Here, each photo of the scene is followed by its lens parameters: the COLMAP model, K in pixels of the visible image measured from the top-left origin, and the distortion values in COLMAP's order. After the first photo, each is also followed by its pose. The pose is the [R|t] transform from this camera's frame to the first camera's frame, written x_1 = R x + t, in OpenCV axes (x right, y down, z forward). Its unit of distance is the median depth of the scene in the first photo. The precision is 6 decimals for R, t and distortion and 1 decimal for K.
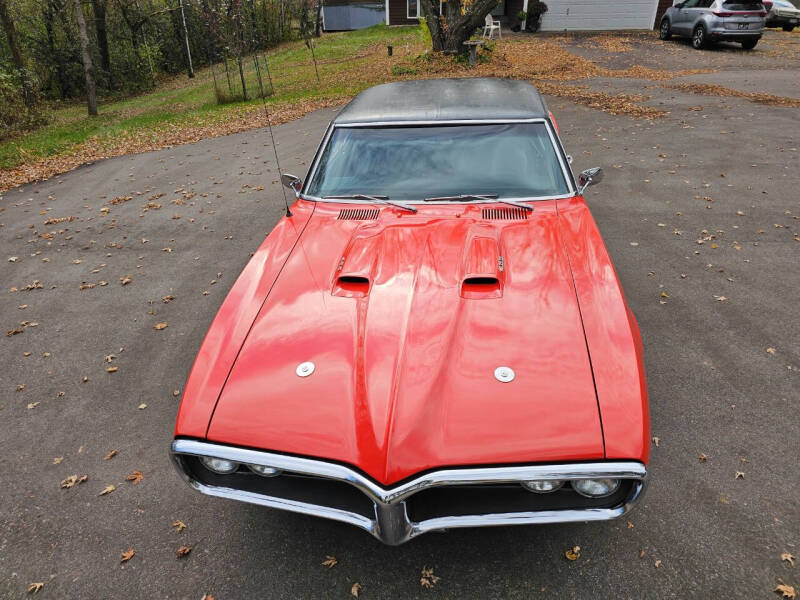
lens RADIAL K [[545.1, 0, 397.7], [0, 545.1, 298.8], [0, 0, 1]] dist [0.047971, -0.047395]
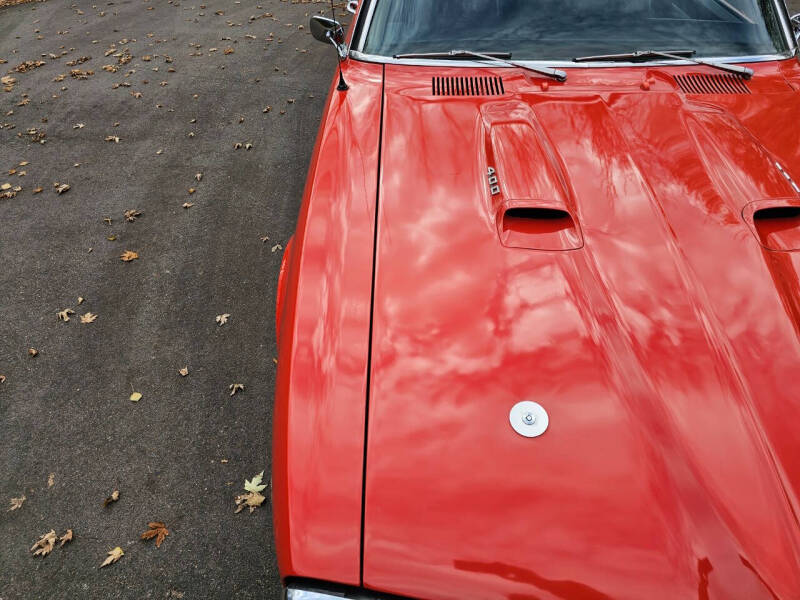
lens RADIAL K [[545.1, 0, 394.2], [0, 545.1, 304.2], [0, 0, 1]] dist [0.047971, -0.047395]
pose [[0.994727, -0.039089, 0.094820, -0.198029], [0.017038, 0.974655, 0.223062, -0.050288], [-0.101136, -0.220271, 0.970182, 0.327739]]
